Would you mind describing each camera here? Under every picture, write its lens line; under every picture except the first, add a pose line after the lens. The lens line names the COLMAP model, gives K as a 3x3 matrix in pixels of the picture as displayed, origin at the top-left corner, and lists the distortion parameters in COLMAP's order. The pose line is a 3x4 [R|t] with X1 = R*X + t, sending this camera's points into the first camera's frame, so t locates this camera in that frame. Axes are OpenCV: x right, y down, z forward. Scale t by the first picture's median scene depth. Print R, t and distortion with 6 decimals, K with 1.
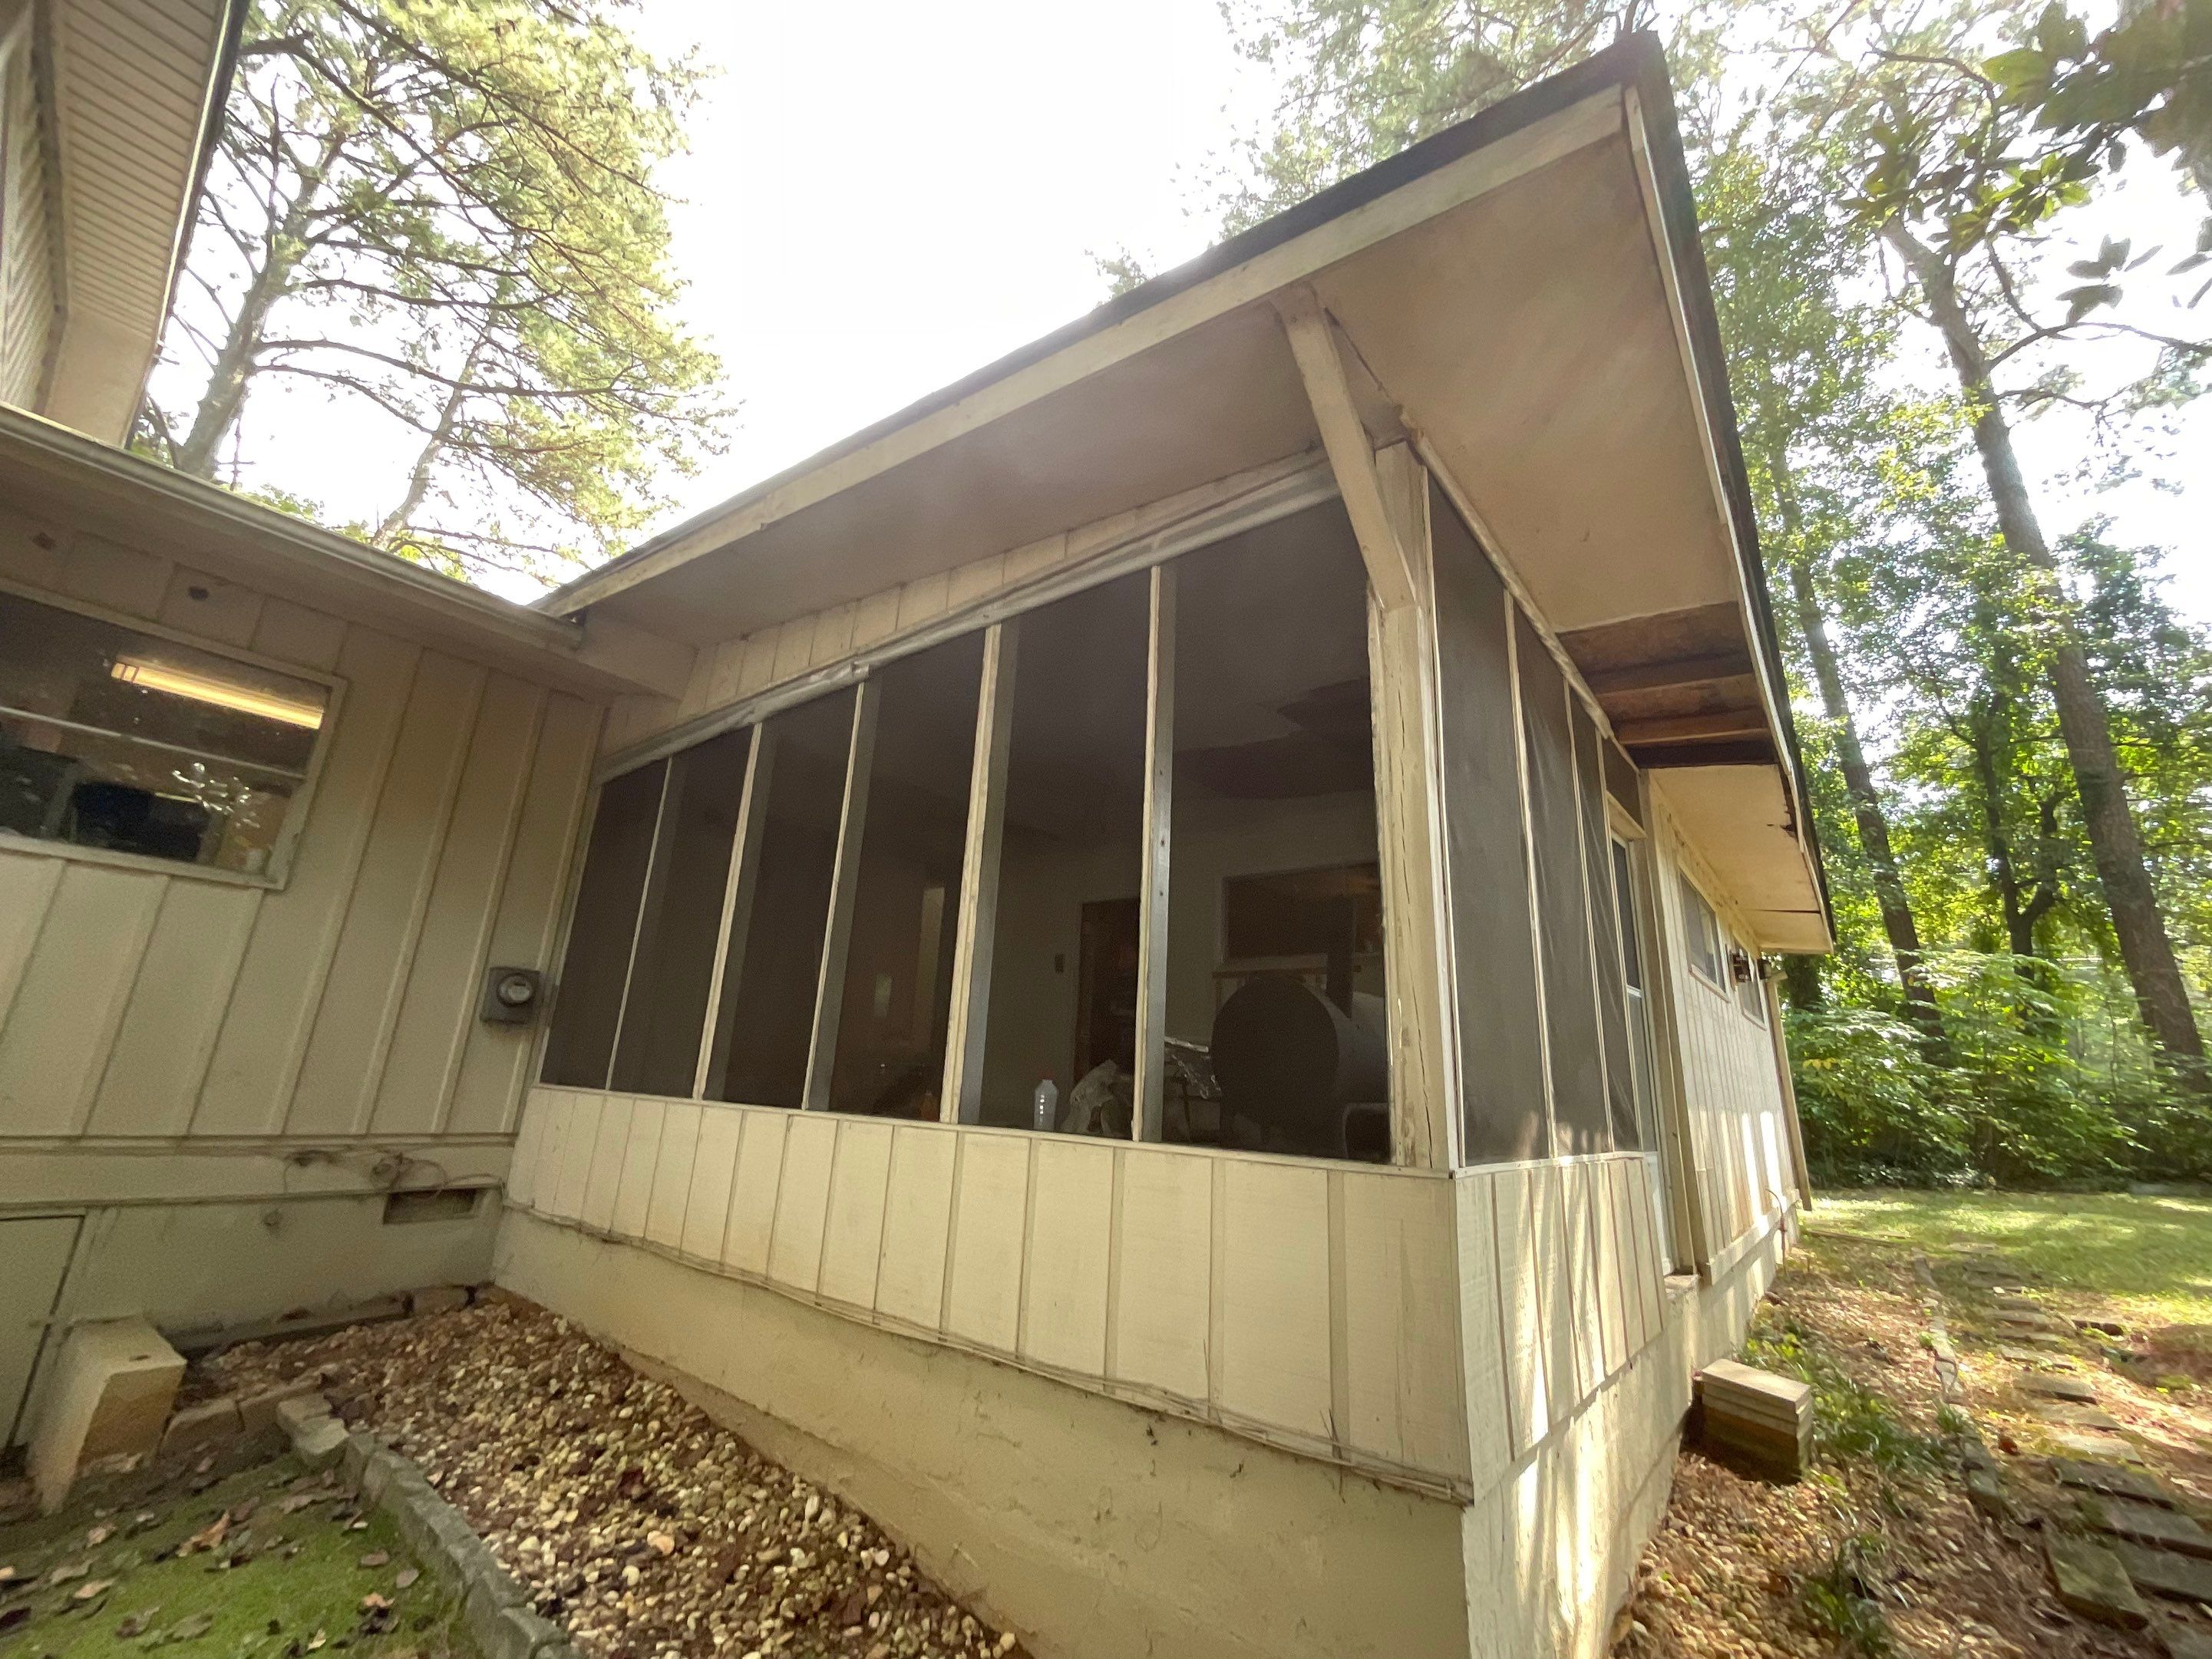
lens RADIAL K [[885.7, 0, 1106.3], [0, 885.7, 824.5], [0, 0, 1]] dist [-0.001435, -0.000188]
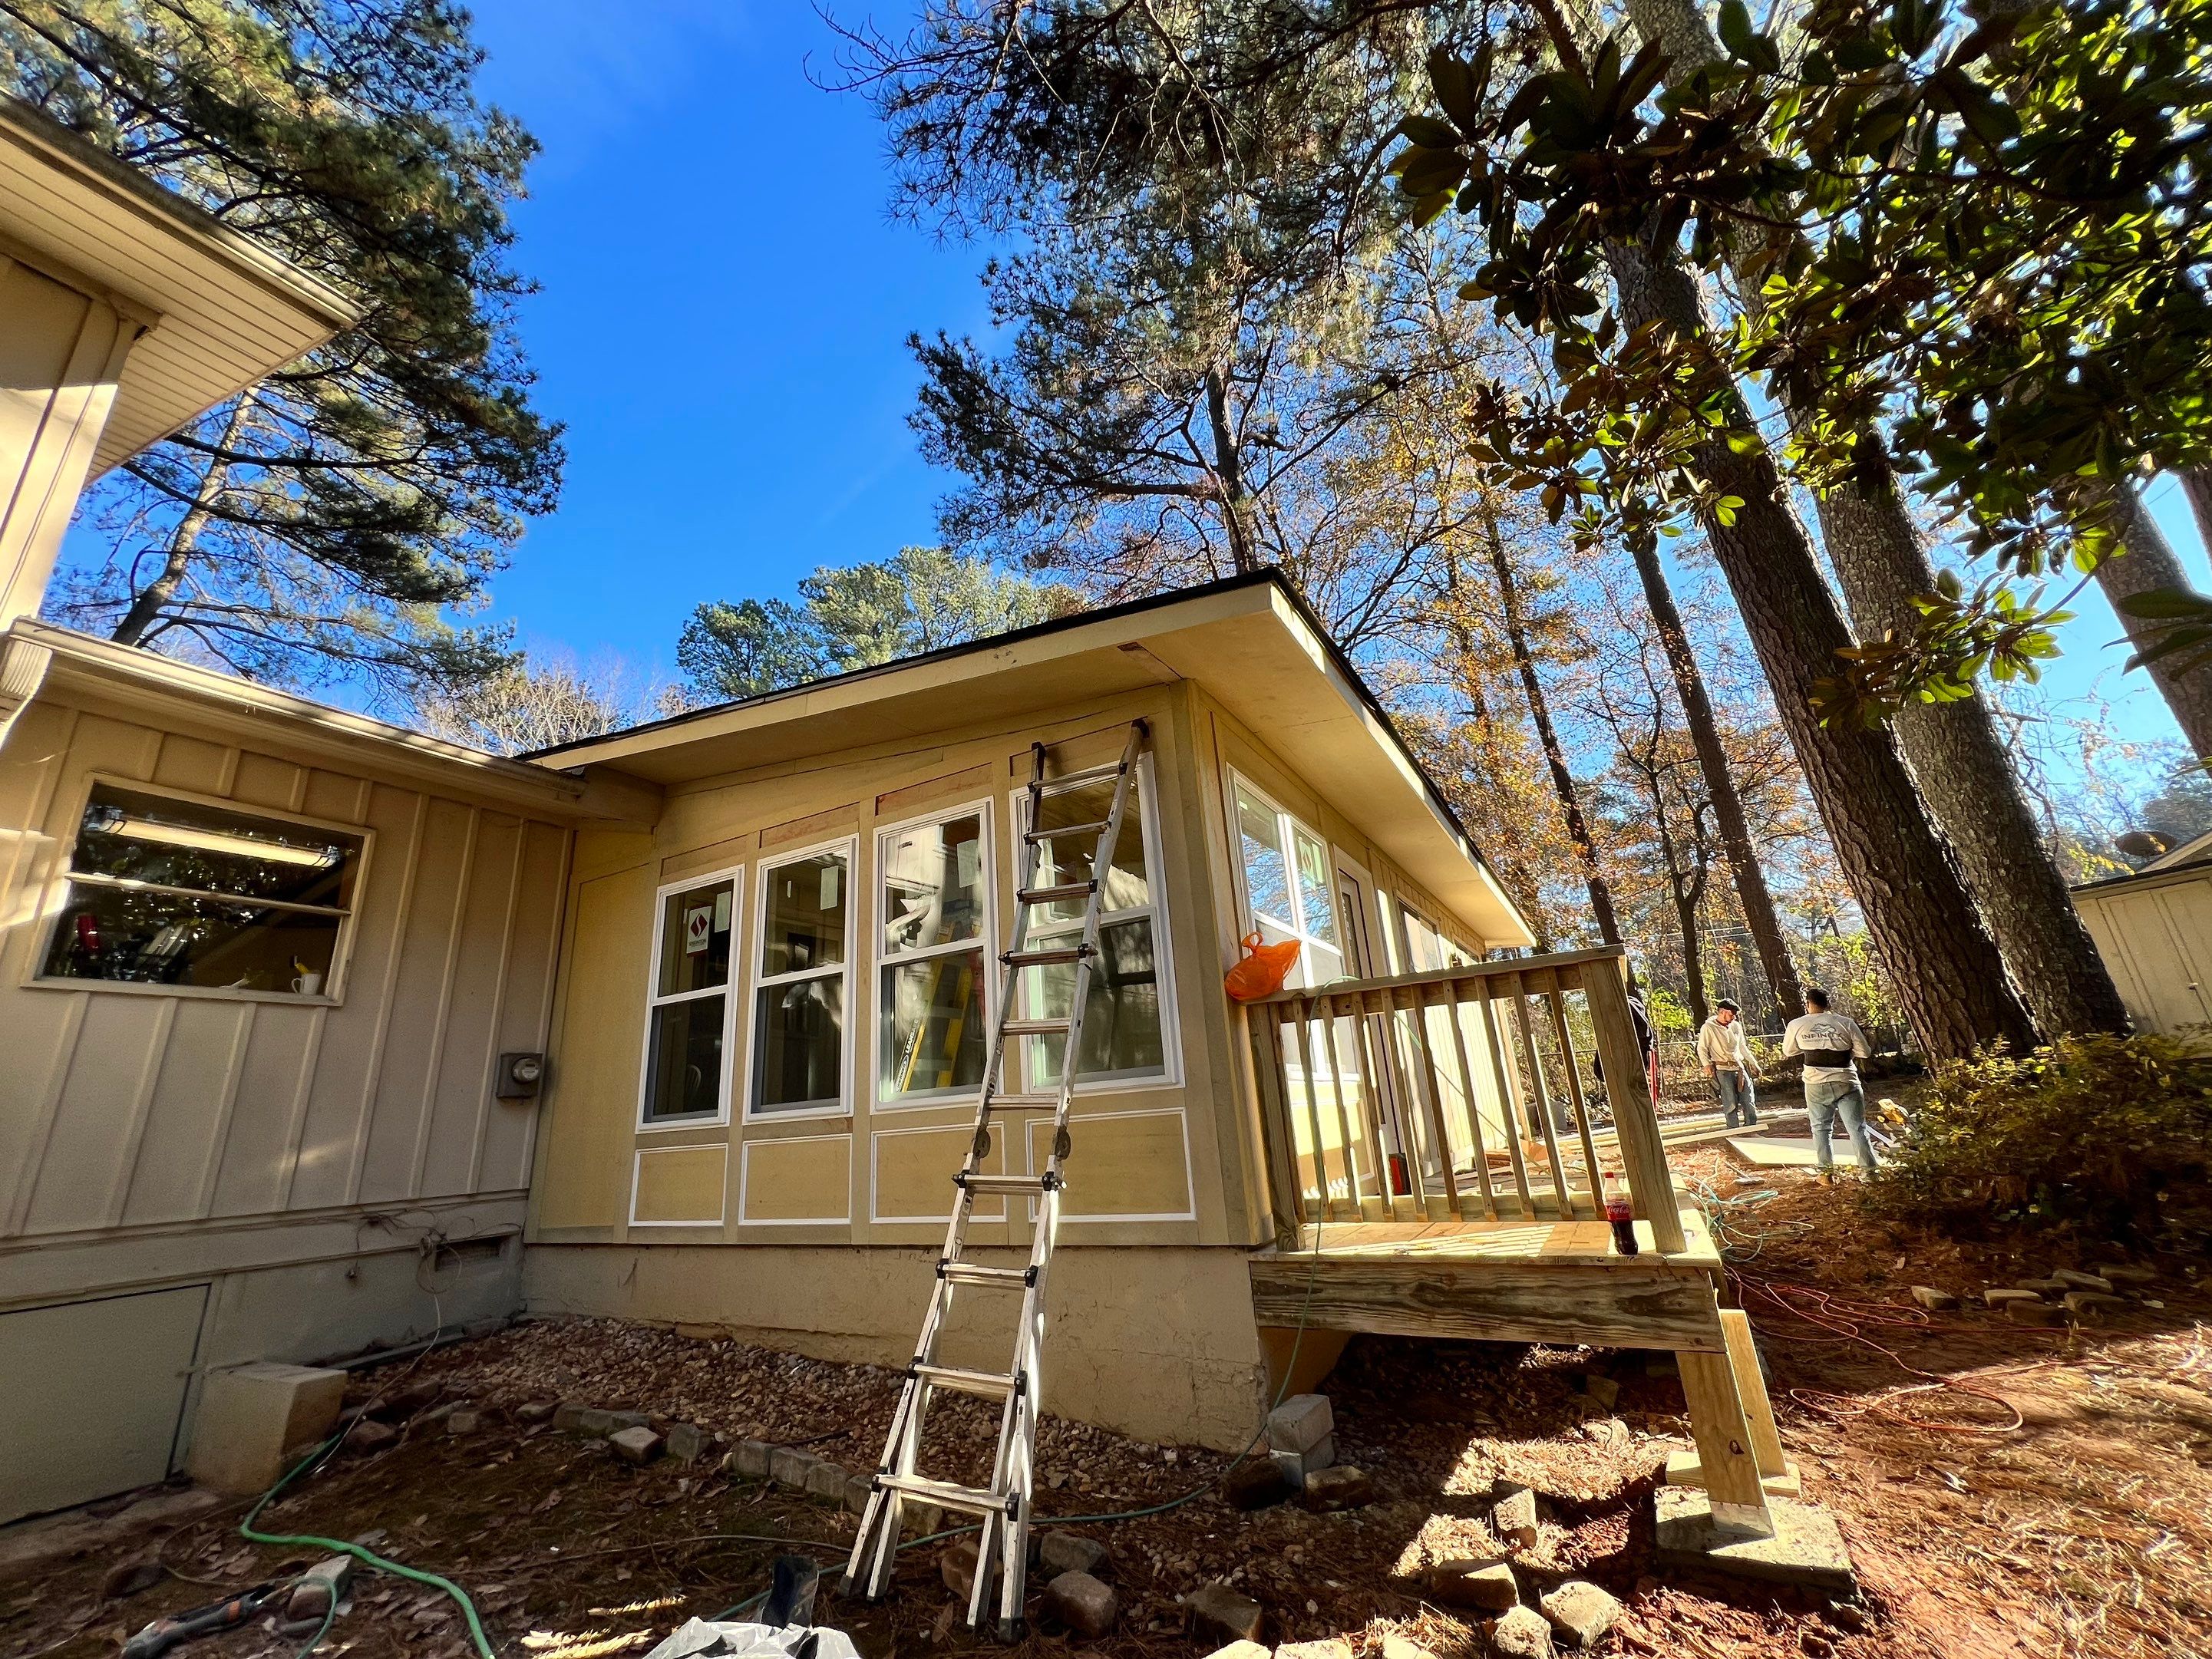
lens RADIAL K [[885.2, 0, 1106.0], [0, 885.2, 829.5], [0, 0, 1]] dist [-0.000868, -0.000108]
pose [[0.980600, -0.057707, 0.187333, -0.097726], [0.064039, 0.997557, -0.027921, -0.065193], [-0.185264, 0.039376, 0.981900, -0.395277]]
